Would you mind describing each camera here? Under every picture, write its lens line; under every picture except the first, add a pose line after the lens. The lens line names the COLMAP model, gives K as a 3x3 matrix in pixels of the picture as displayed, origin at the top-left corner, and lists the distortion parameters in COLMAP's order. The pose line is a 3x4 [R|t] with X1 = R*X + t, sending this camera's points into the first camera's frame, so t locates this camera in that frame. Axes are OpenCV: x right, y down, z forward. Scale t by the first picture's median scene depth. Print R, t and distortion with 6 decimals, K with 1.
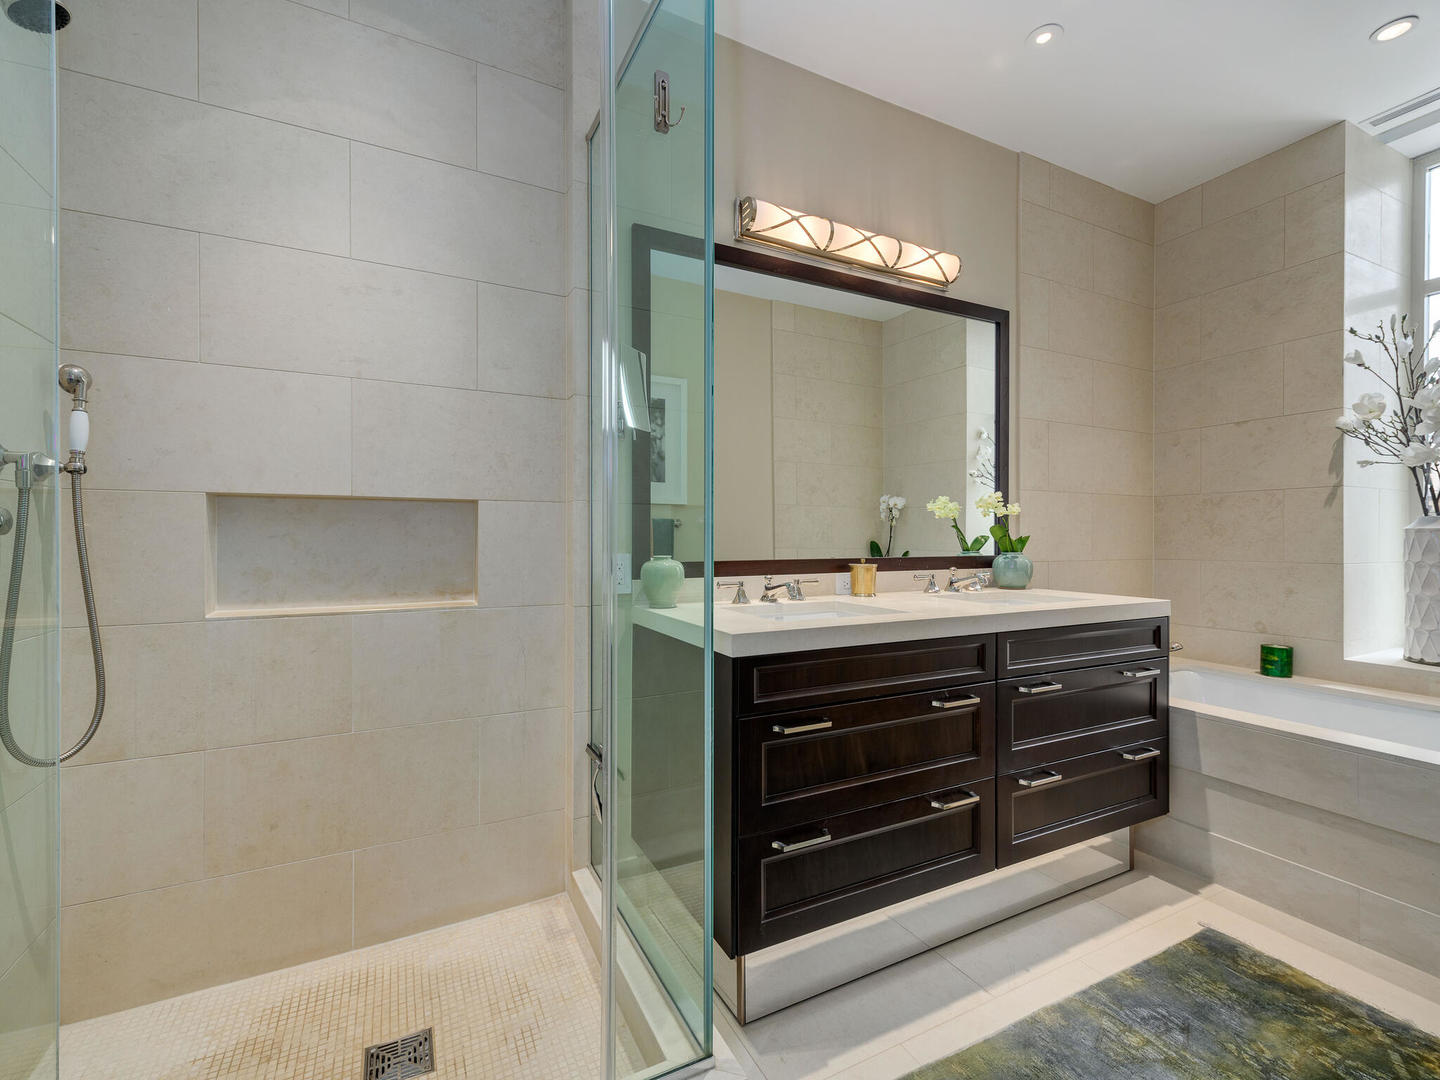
lens RADIAL K [[636.4, 0, 720.0], [0, 636.4, 540.0], [0, 0, 1]] dist [0.006066, -0.000367]
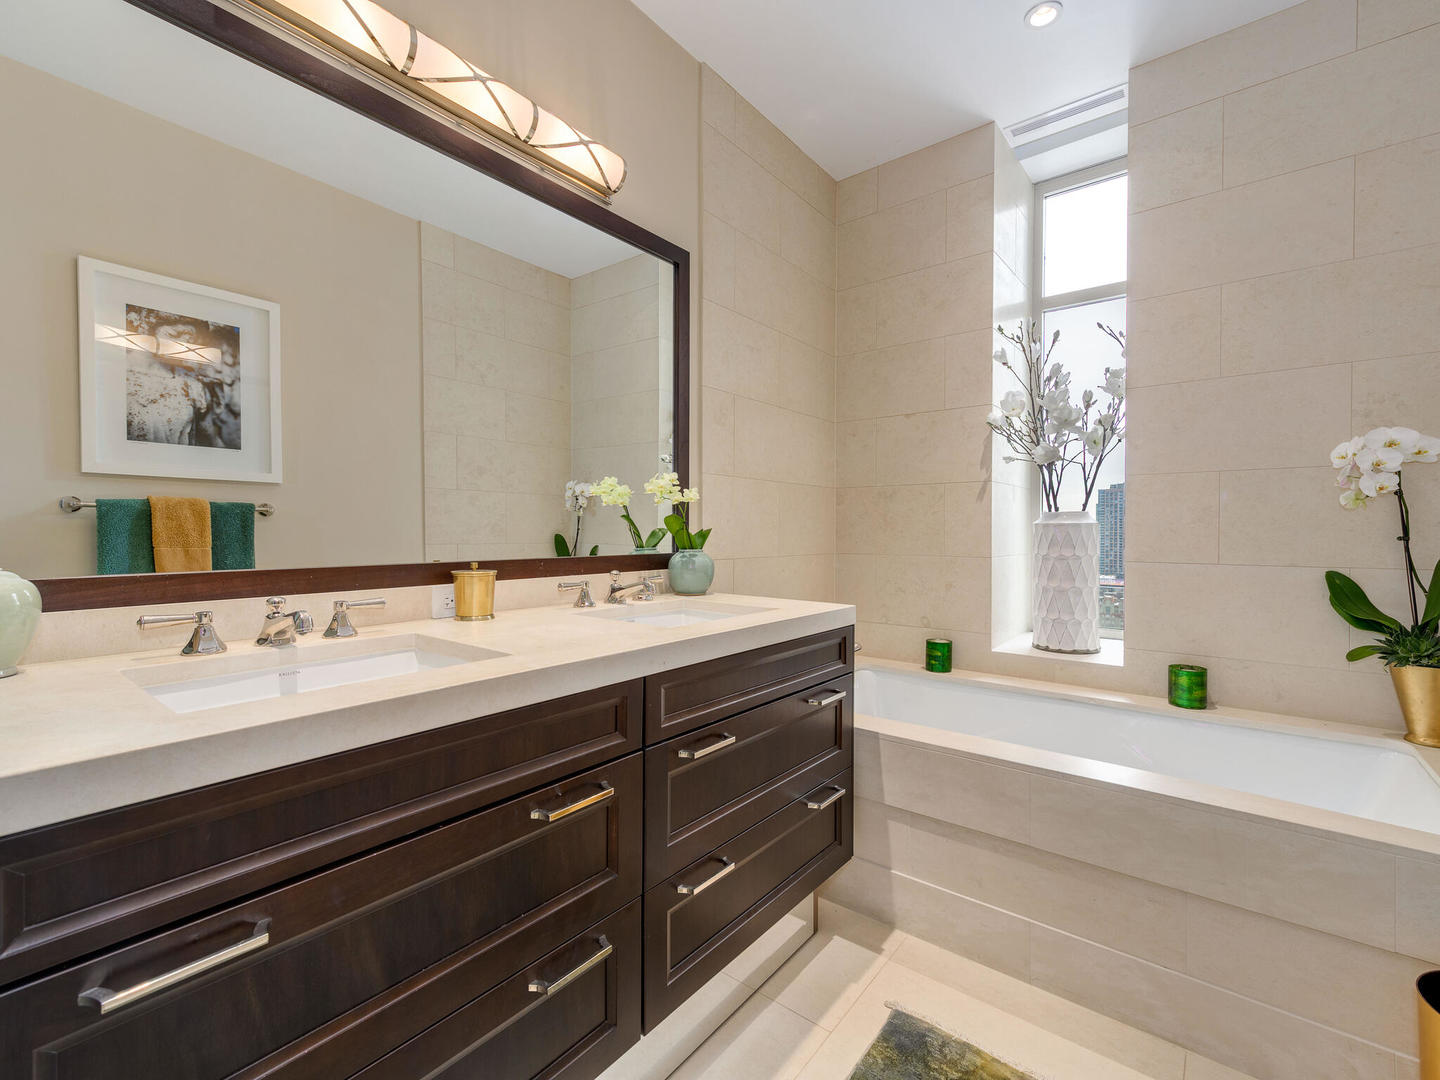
lens RADIAL K [[636.4, 0, 720.0], [0, 636.4, 540.0], [0, 0, 1]] dist [0.006066, -0.000367]
pose [[0.910303, -0.003847, 0.413924, 0.164384], [-0.001055, 0.999932, 0.011614, -0.001937], [-0.413941, -0.011009, 0.910237, 0.261837]]
